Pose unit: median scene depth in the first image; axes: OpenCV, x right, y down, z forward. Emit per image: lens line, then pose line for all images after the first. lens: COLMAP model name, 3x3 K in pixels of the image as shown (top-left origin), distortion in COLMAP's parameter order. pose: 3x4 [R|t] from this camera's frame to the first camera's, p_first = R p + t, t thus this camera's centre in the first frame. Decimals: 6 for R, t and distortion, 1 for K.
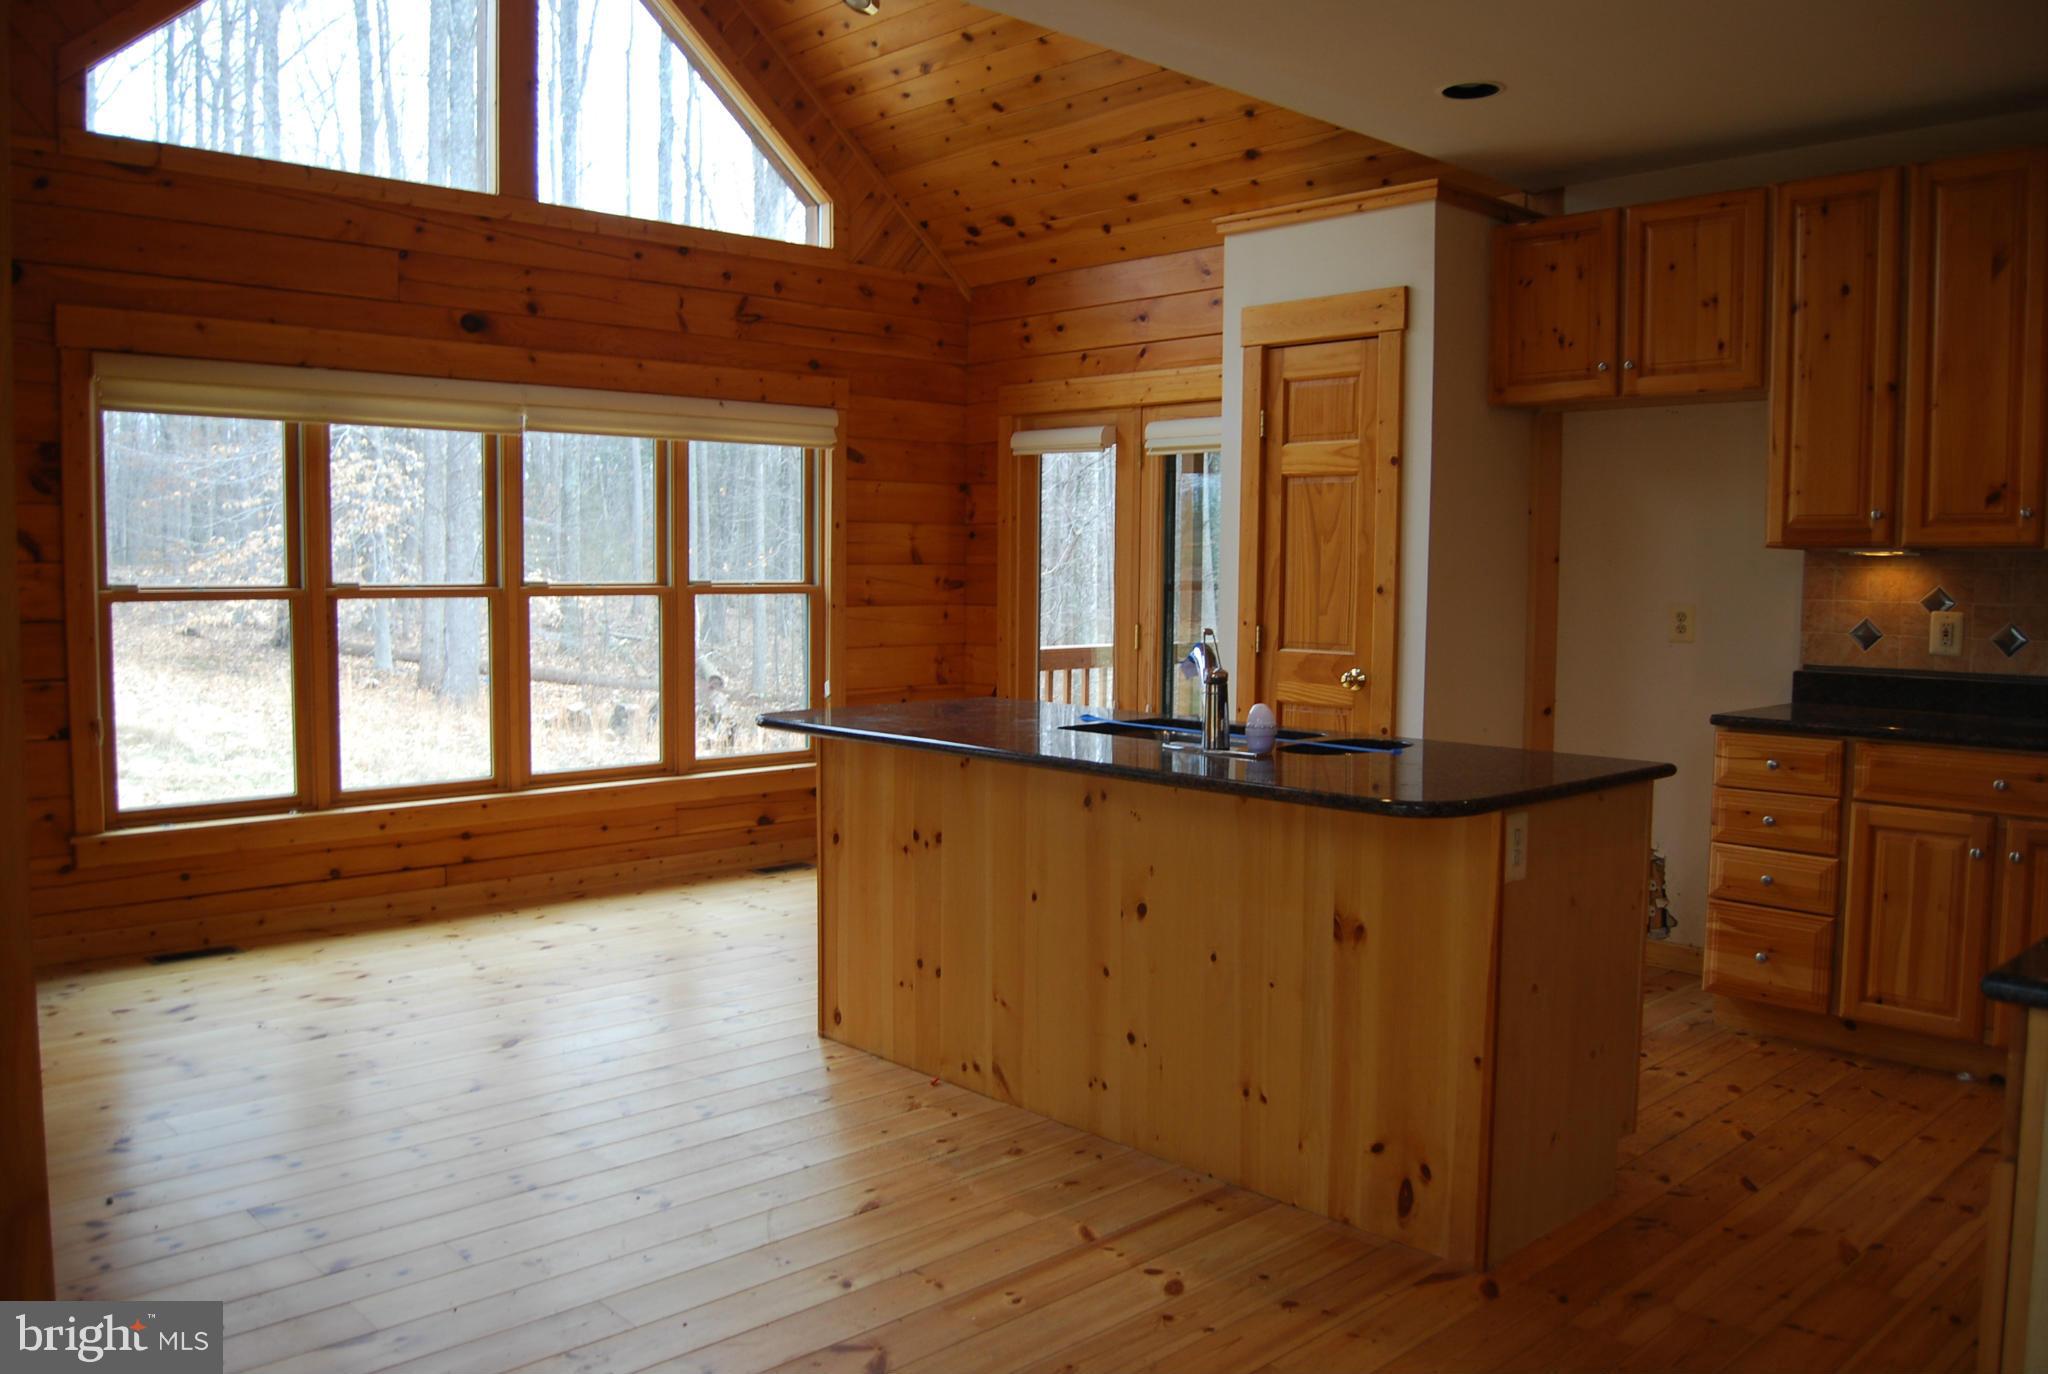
lens RADIAL K [[1625.6, 0, 1026.5], [0, 1625.6, 683.5], [0, 0, 1]] dist [-0.090177, 0.041982]
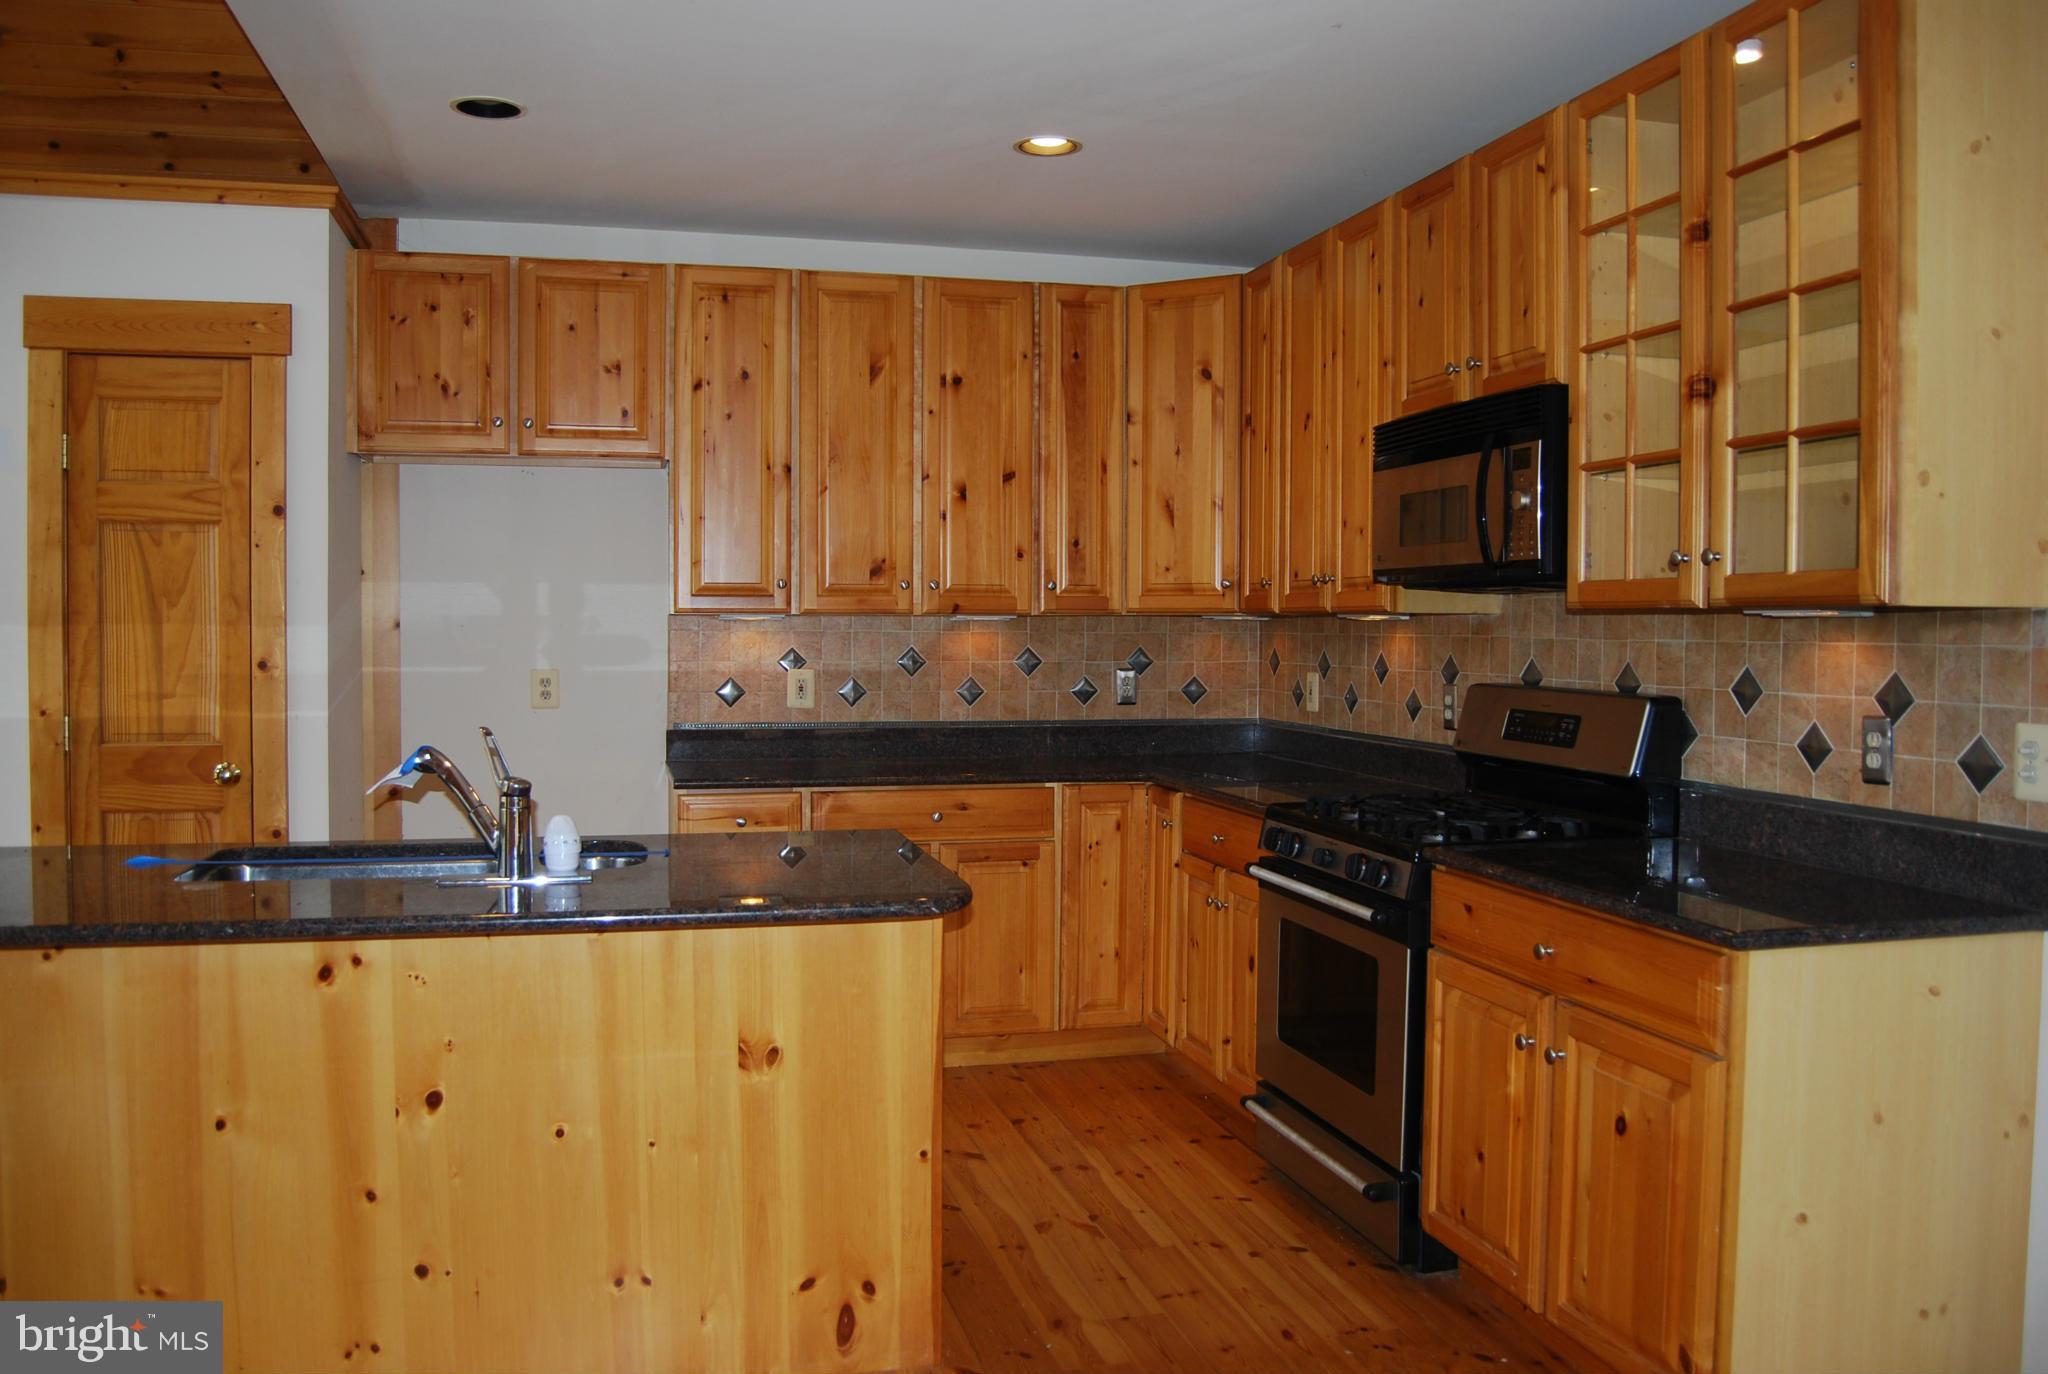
lens RADIAL K [[1625.6, 0, 1022.1], [0, 1625.6, 682.4], [0, 0, 1]] dist [-0.090177, 0.041982]
pose [[0.484703, -0.037754, 0.873863, -0.352586], [0.062171, 0.998028, 0.008634, -0.036336], [-0.872466, 0.050144, 0.486095, 0.302500]]
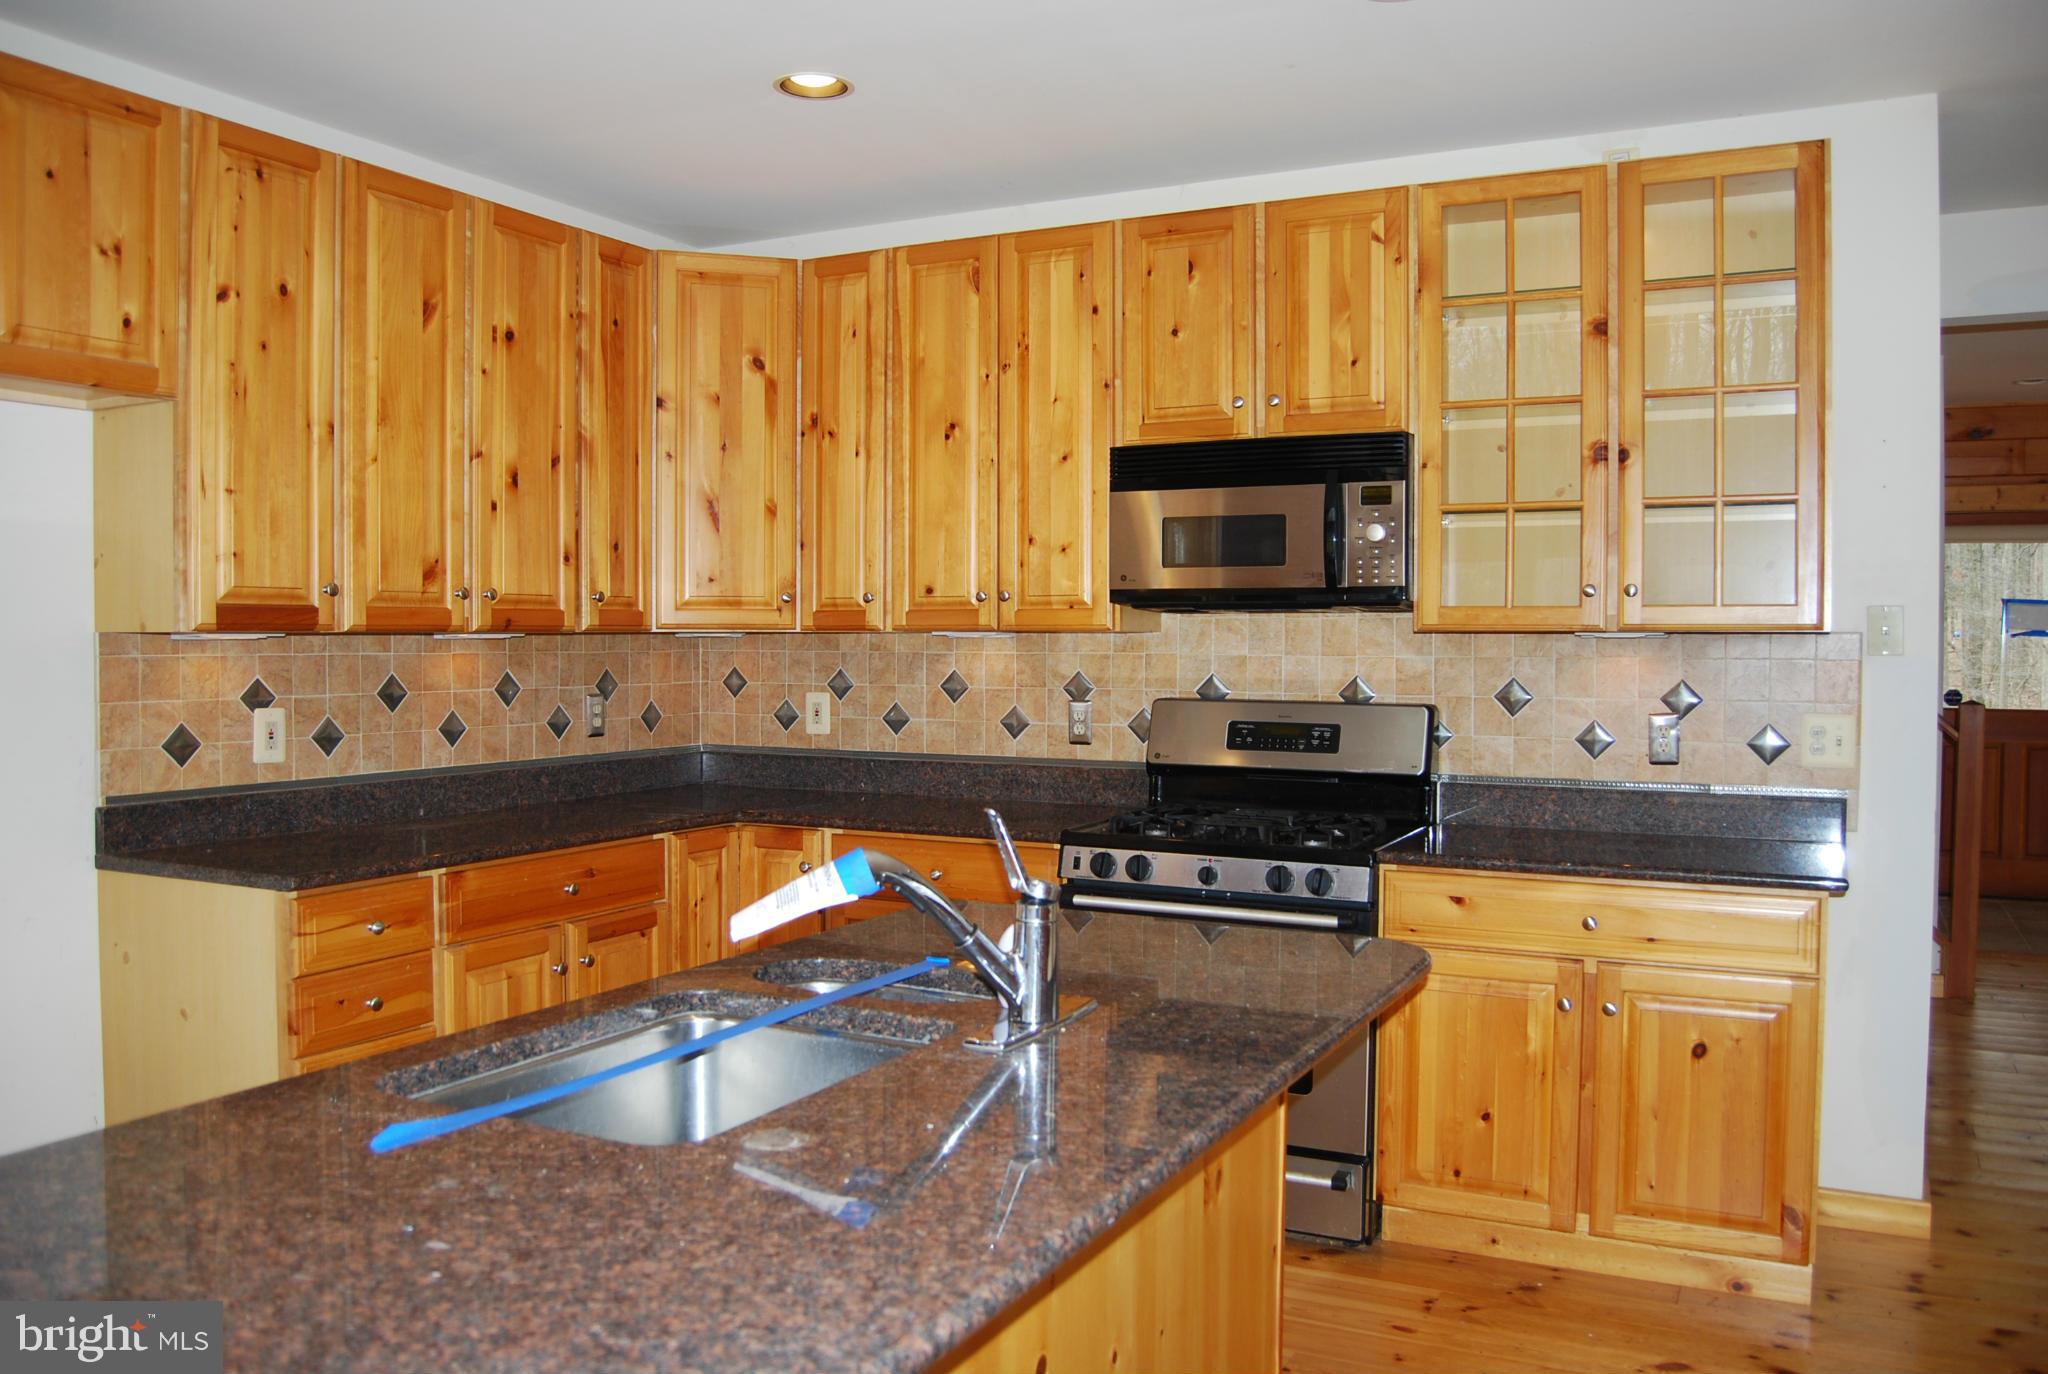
lens RADIAL K [[1625.6, 0, 1024.0], [0, 1625.6, 681.7], [0, 0, 1]] dist [-0.090177, 0.041982]
pose [[-0.338450, -0.036195, 0.940288, -0.312346], [0.061548, 0.996269, 0.060503, -0.084552], [-0.938969, 0.078350, -0.334959, 0.912358]]
